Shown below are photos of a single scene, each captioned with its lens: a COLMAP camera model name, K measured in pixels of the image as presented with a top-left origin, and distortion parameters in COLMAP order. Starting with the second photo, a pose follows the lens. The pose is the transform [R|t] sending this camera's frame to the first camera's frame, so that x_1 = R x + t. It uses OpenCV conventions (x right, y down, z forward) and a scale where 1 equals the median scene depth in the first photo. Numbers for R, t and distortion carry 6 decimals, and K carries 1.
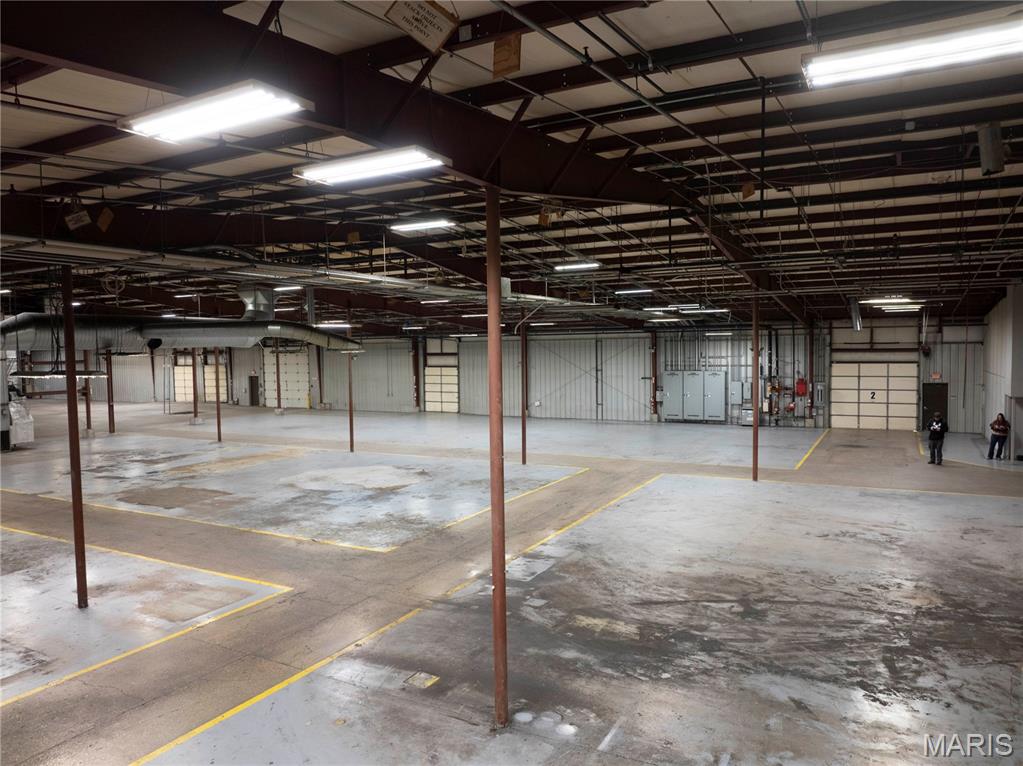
lens RADIAL K [[719.7, 0, 511.5], [0, 719.7, 383.0], [0, 0, 1]] dist [-0.038073, 0.004294]
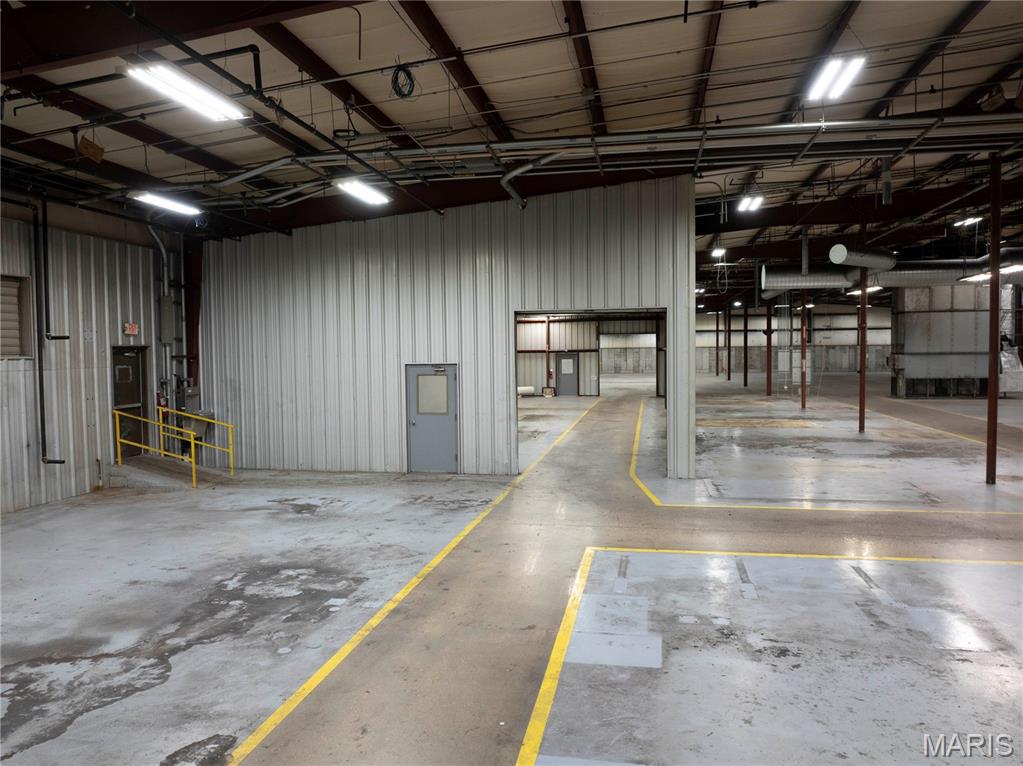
lens RADIAL K [[720.0, 0, 511.5], [0, 720.0, 383.0], [0, 0, 1]] dist [-0.039562, 0.003970]
pose [[0.303235, 0.057526, -0.951178, 0.151184], [-0.039111, 0.998086, 0.047894, 0.121819], [0.952113, 0.022679, 0.304905, -0.010658]]
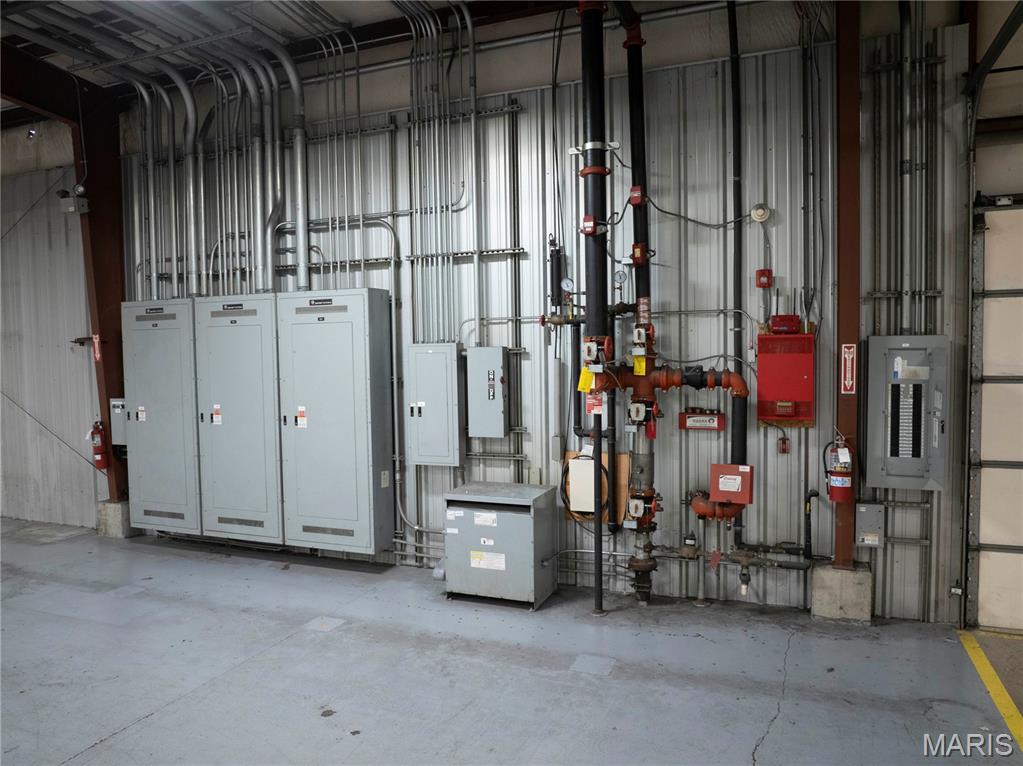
lens RADIAL K [[720.0, 0, 511.5], [0, 720.0, 383.0], [0, 0, 1]] dist [-0.039562, 0.003970]
pose [[0.992953, -0.005899, 0.118362, 0.683341], [0.006242, 0.999977, -0.002529, 0.019048], [-0.118345, 0.003250, 0.992967, 1.783407]]
